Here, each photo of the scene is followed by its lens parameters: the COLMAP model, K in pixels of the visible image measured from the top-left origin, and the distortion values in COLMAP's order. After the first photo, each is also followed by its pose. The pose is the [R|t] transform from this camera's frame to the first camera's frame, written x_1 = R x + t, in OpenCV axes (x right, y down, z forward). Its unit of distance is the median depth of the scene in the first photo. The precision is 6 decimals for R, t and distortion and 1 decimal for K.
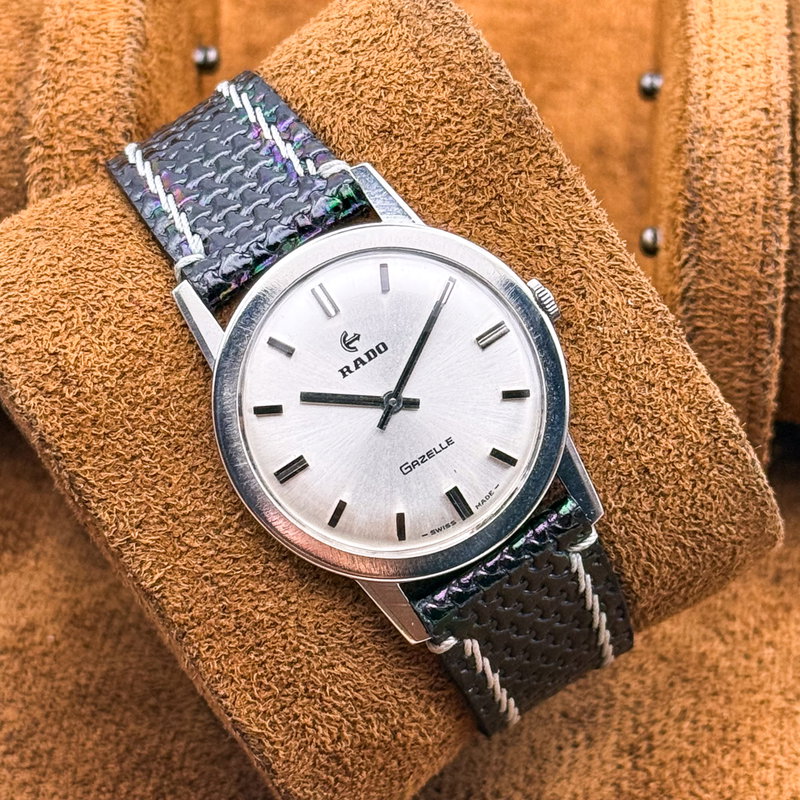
lens RADIAL K [[2770.3, 0, 400.0], [0, 2770.3, 400.0], [0, 0, 1]] dist [0.065812, -1.020113]
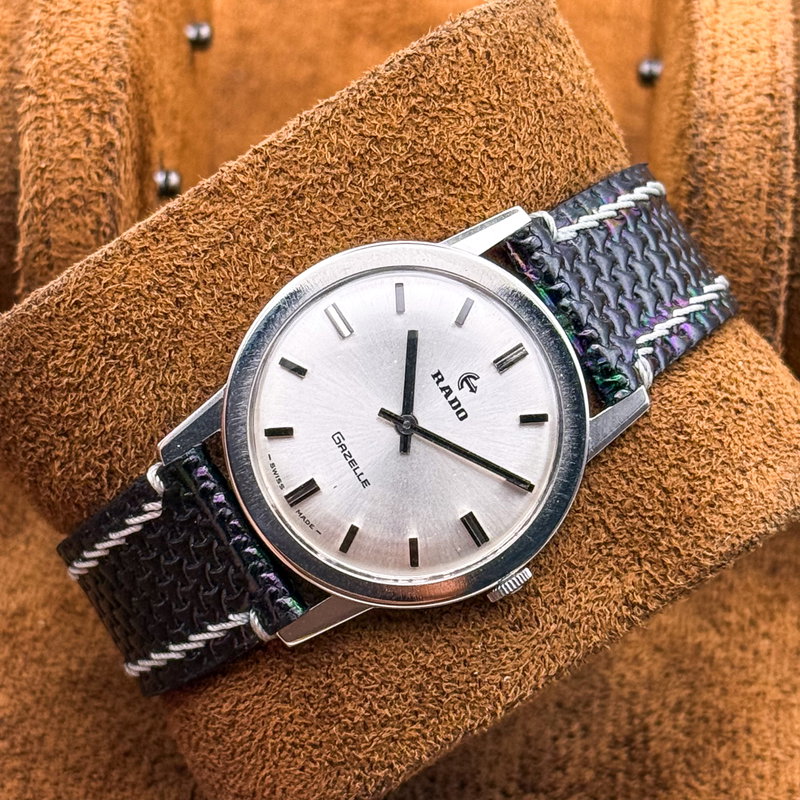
lens RADIAL K [[2770.3, 0, 400.0], [0, 2770.3, 400.0], [0, 0, 1]] dist [0.065812, -1.020113]
pose [[-0.007335, 0.993223, -0.115990, 0.100041], [-0.999830, -0.009248, -0.015966, 0.018294], [-0.016930, 0.115853, 0.993122, 0.028544]]
